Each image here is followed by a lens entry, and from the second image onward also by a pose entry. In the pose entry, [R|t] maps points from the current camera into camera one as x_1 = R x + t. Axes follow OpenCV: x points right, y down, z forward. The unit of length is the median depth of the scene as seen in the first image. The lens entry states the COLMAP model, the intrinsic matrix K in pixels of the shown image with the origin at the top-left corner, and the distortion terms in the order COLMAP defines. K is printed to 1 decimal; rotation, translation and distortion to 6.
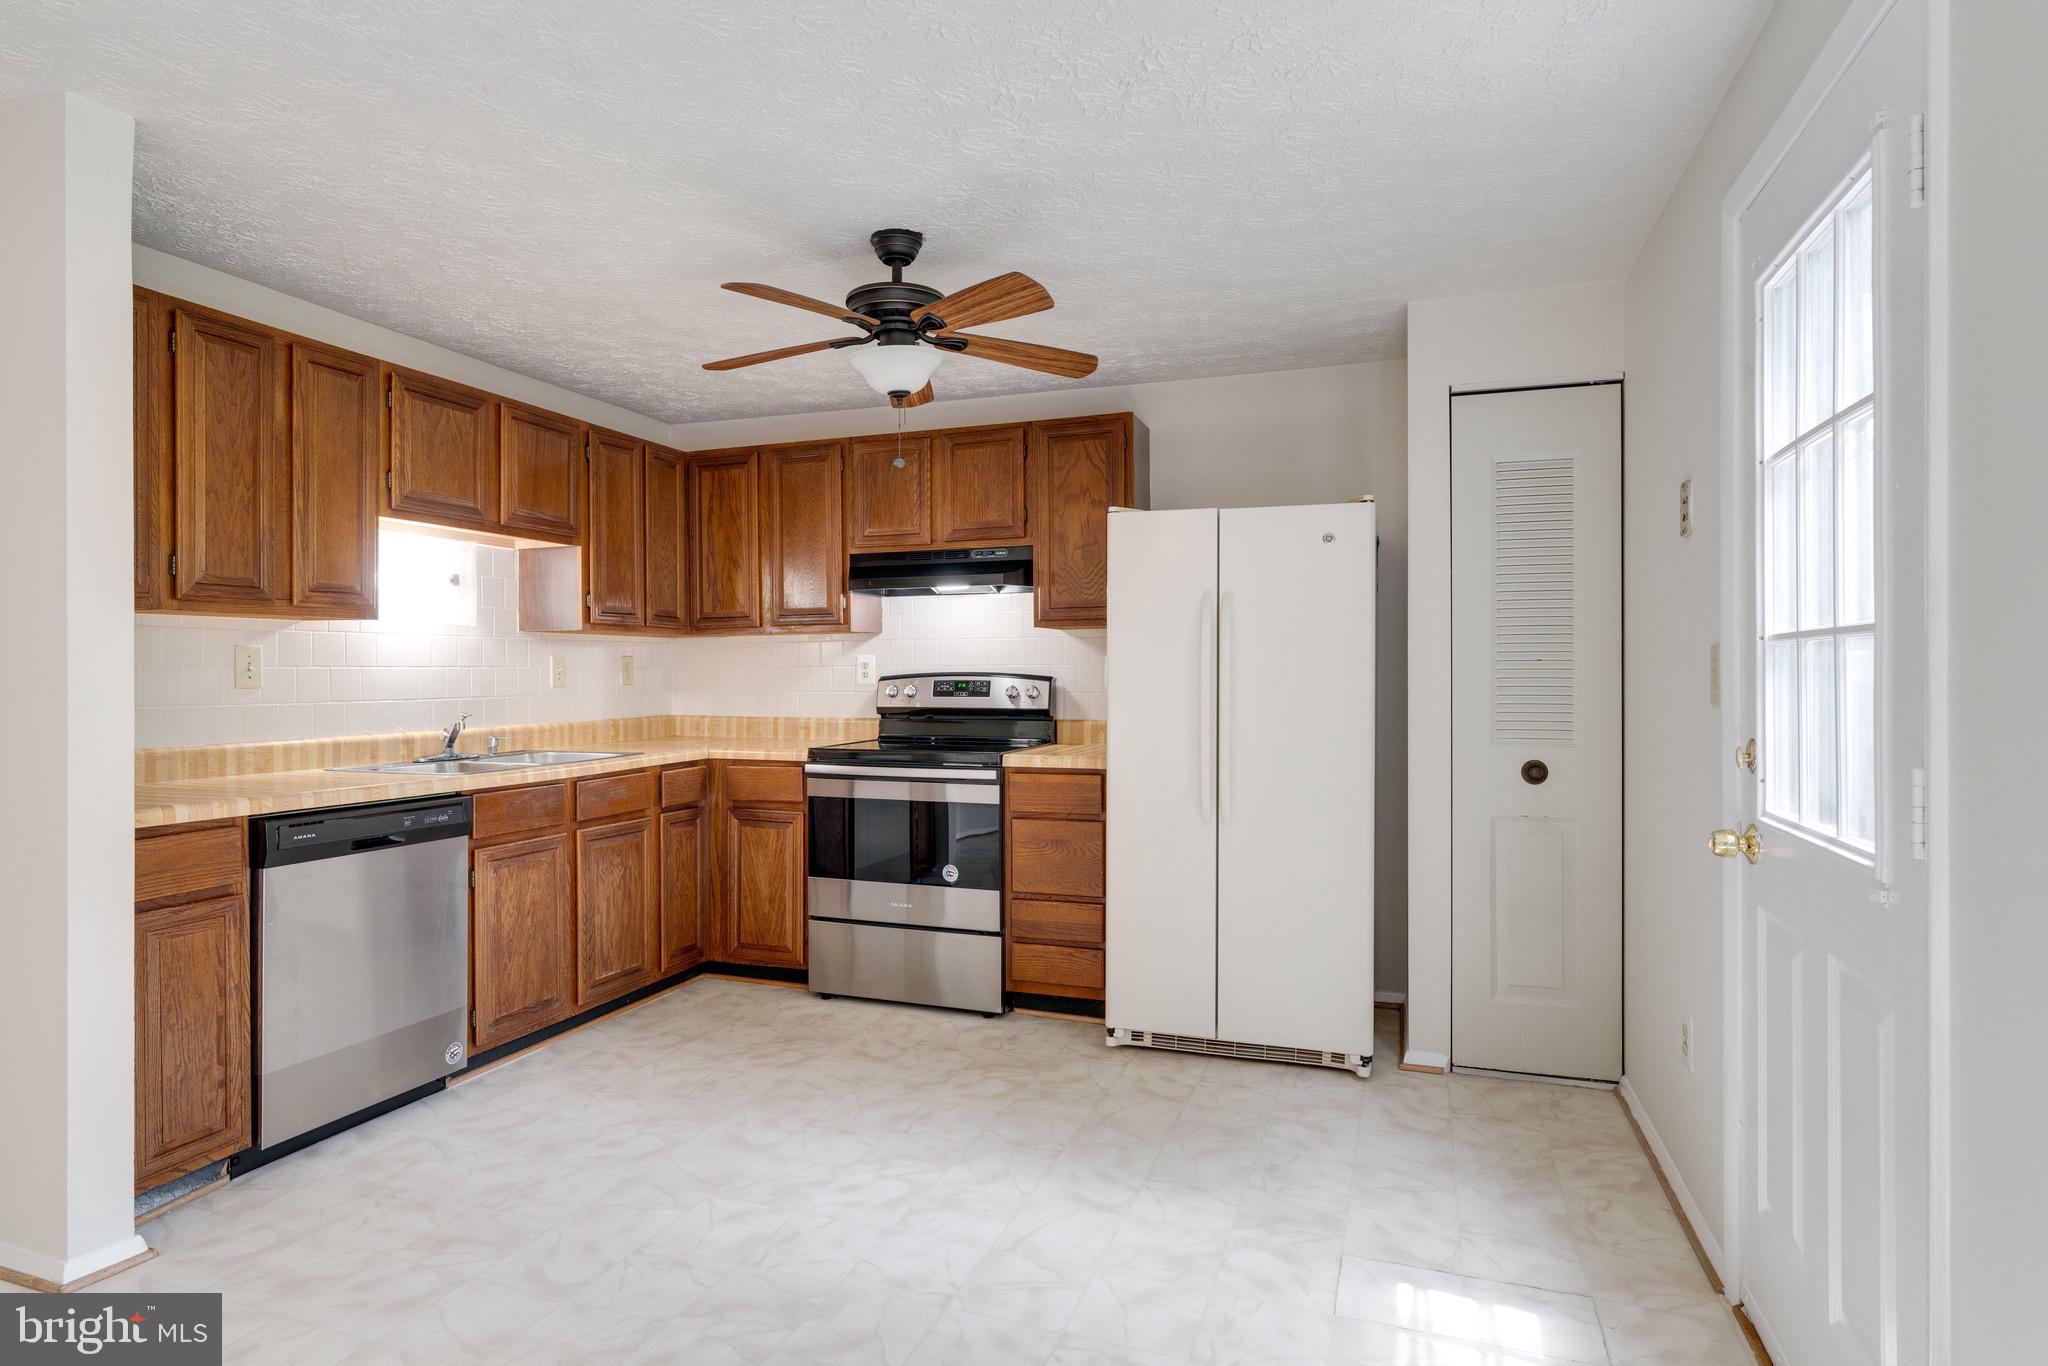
lens RADIAL K [[1101.9, 0, 1006.9], [0, 1101.9, 680.1], [0, 0, 1]] dist [-0.012596, 0.012110]
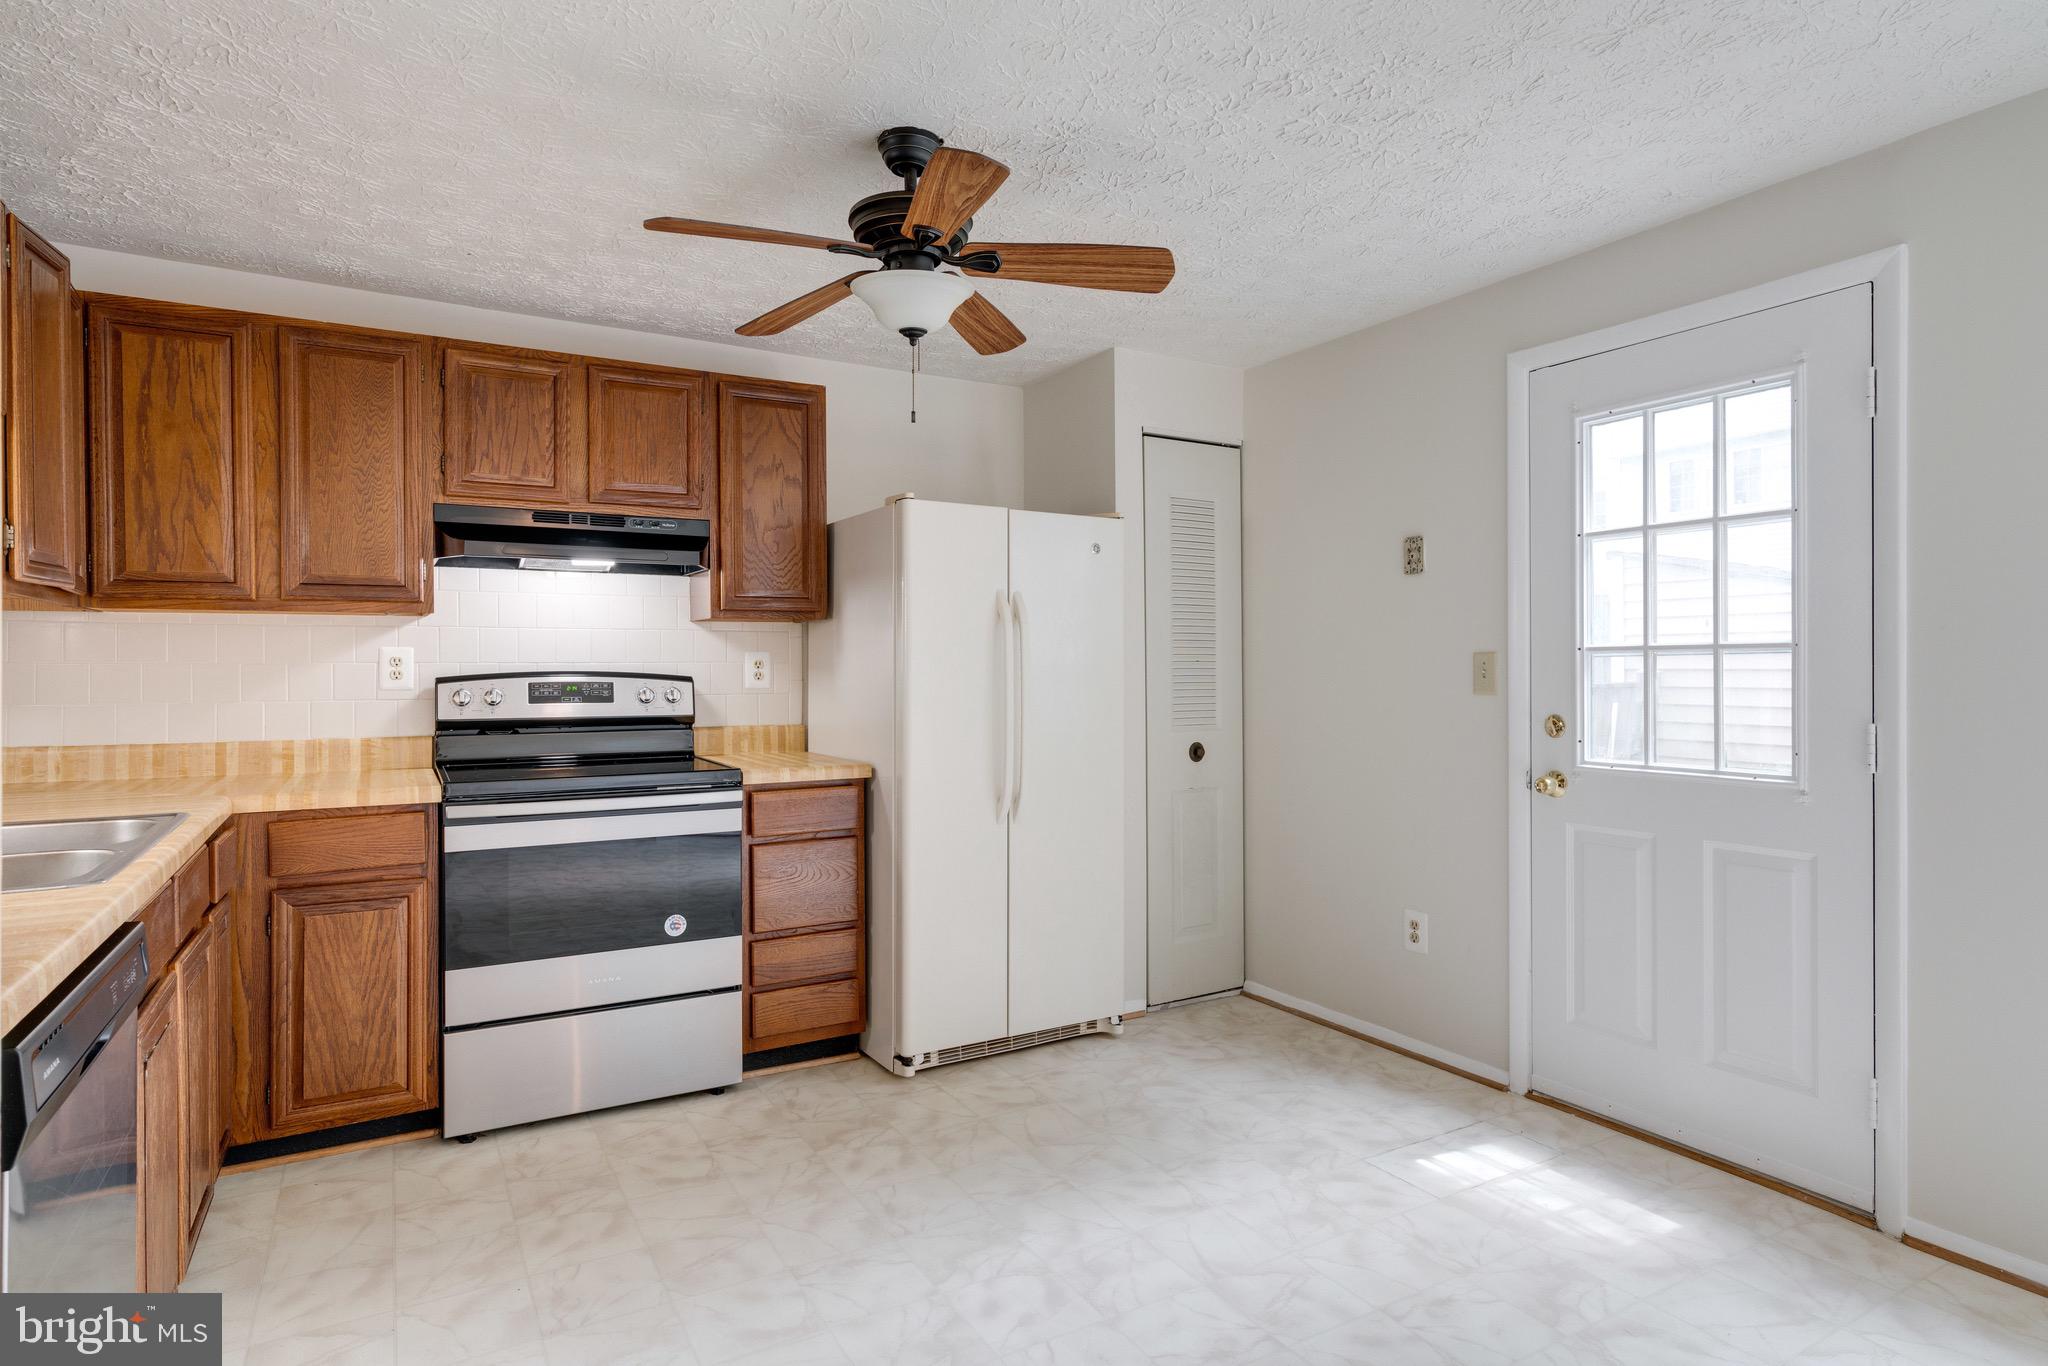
lens RADIAL K [[1088.8, 0, 1006.1], [0, 1088.8, 673.9], [0, 0, 1]] dist [-0.006202, 0.001544]
pose [[0.644150, -0.002656, 0.764894, -0.515563], [0.005748, 0.999983, -0.001369, -0.003085], [-0.764877, 0.005279, 0.644154, 0.326037]]
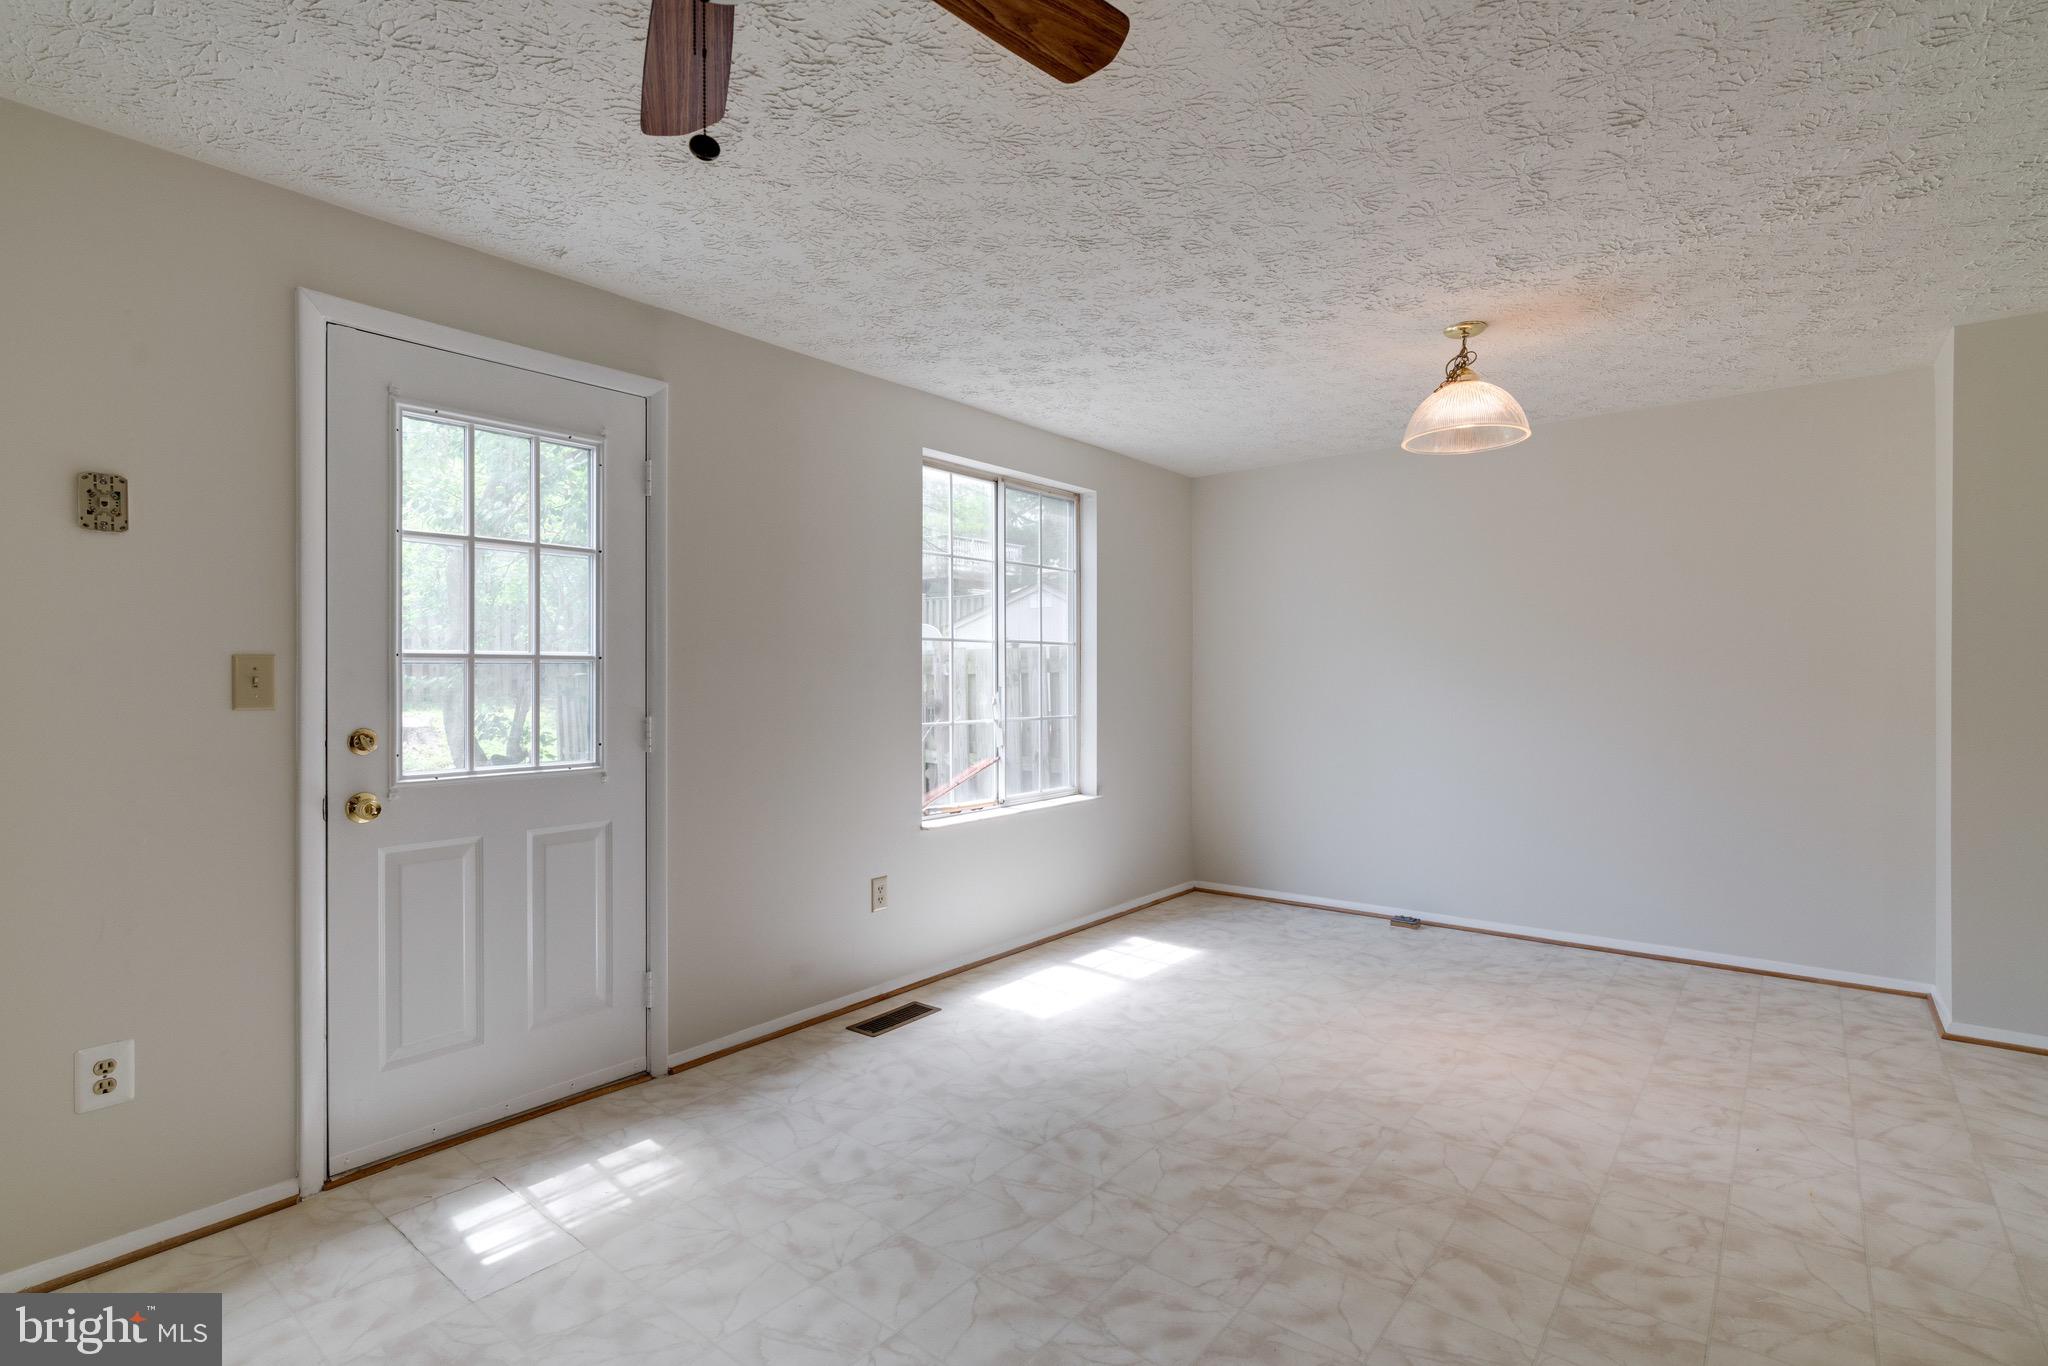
lens RADIAL K [[976.8, 0, 1008.6], [0, 976.8, 678.8], [0, 0, 1]] dist [-0.003521, 0.001143]
pose [[-0.944813, 0.002782, 0.327599, -0.242225], [0.004937, 0.999971, 0.005748, -0.005485], [-0.327574, 0.007049, -0.944799, 0.995471]]
